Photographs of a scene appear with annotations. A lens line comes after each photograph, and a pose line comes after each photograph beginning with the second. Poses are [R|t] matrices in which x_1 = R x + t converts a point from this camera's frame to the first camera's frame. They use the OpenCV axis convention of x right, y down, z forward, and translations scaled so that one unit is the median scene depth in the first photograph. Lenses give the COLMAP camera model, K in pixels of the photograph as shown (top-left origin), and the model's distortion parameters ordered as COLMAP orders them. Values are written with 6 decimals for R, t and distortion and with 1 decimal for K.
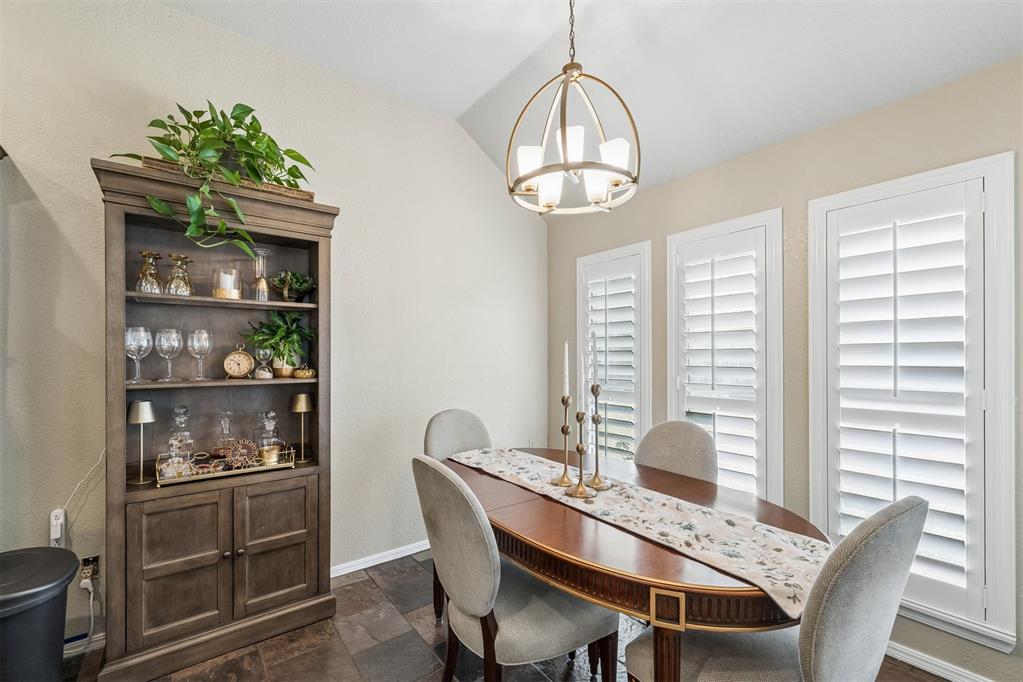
lens RADIAL K [[433.8, 0, 507.4], [0, 433.8, 350.3], [0, 0, 1]] dist [0.009324, -0.001007]
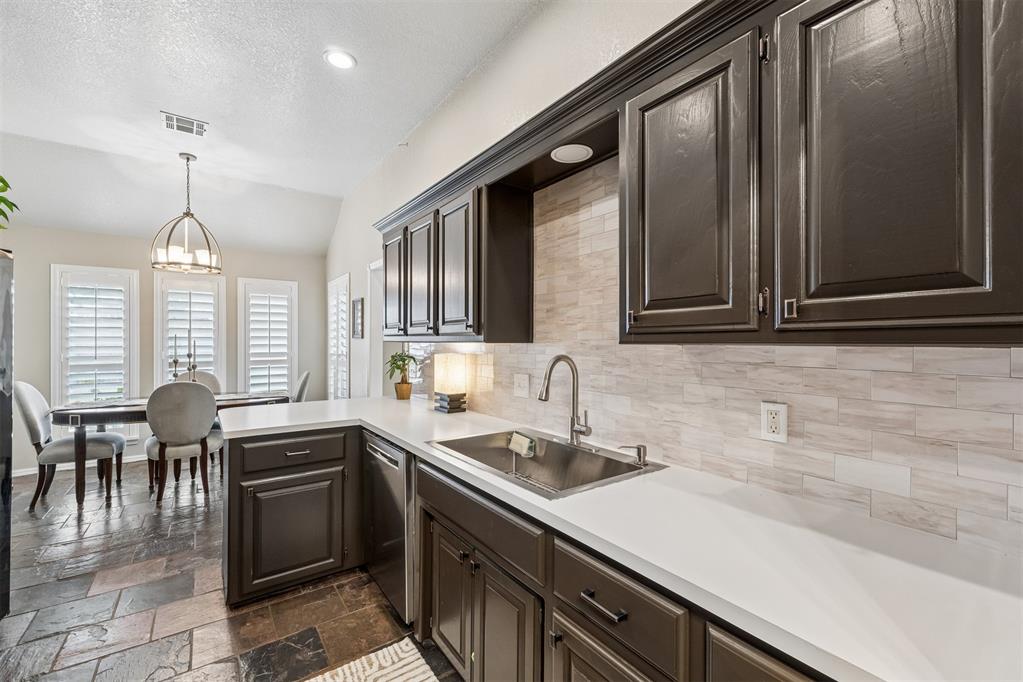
lens RADIAL K [[433.8, 0, 515.4], [0, 433.8, 340.5], [0, 0, 1]] dist [0.009324, -0.001007]
pose [[0.022488, 0.002644, 0.999744, -1.807598], [-0.011453, 0.999932, -0.002387, -0.001192], [-0.999682, -0.011397, 0.022517, -0.647899]]
